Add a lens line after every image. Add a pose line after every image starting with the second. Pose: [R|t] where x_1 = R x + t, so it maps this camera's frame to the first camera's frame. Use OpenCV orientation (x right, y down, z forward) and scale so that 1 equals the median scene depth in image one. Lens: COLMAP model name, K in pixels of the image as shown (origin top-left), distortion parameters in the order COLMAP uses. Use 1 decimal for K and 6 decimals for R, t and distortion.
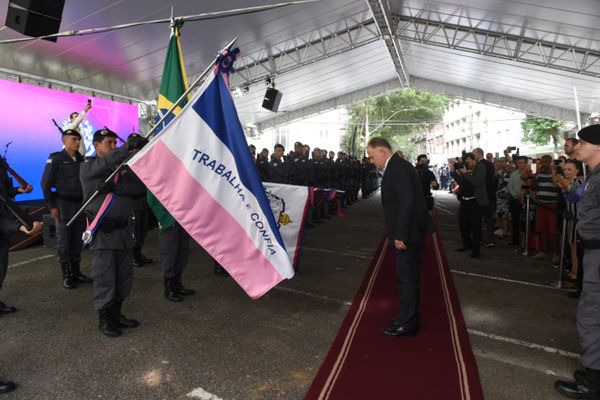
lens RADIAL K [[444.9, 0, 300.0], [0, 444.9, 200.0], [0, 0, 1]] dist [-0.026102, -0.035527]
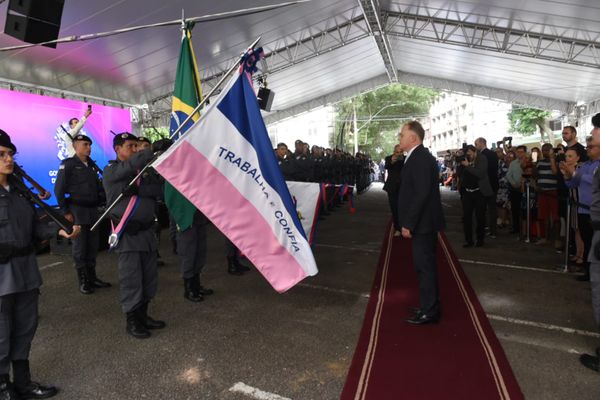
lens RADIAL K [[444.9, 0, 300.0], [0, 444.9, 200.0], [0, 0, 1]] dist [-0.026102, -0.035527]
pose [[0.998905, -0.039805, 0.024594, -0.045408], [0.039741, 0.999205, 0.003102, 0.003451], [-0.024697, -0.002121, 0.999693, -0.010561]]
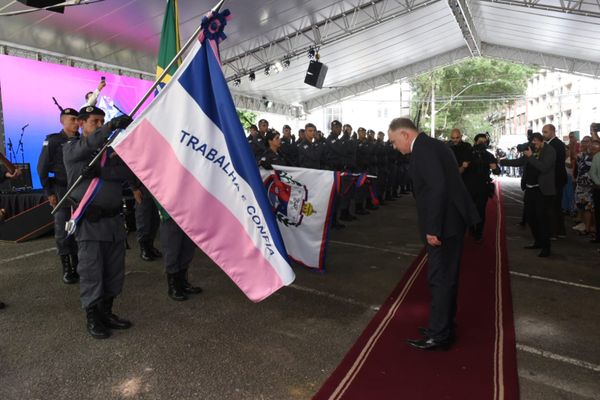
lens RADIAL K [[498.1, 0, 300.0], [0, 498.1, 200.0], [0, 0, 1]] dist [-0.007745, -0.036468]
pose [[0.993275, 0.004169, -0.115704, 0.056020], [-0.001588, 0.999748, 0.022394, 0.003548], [0.115769, -0.022060, 0.993031, 0.031012]]
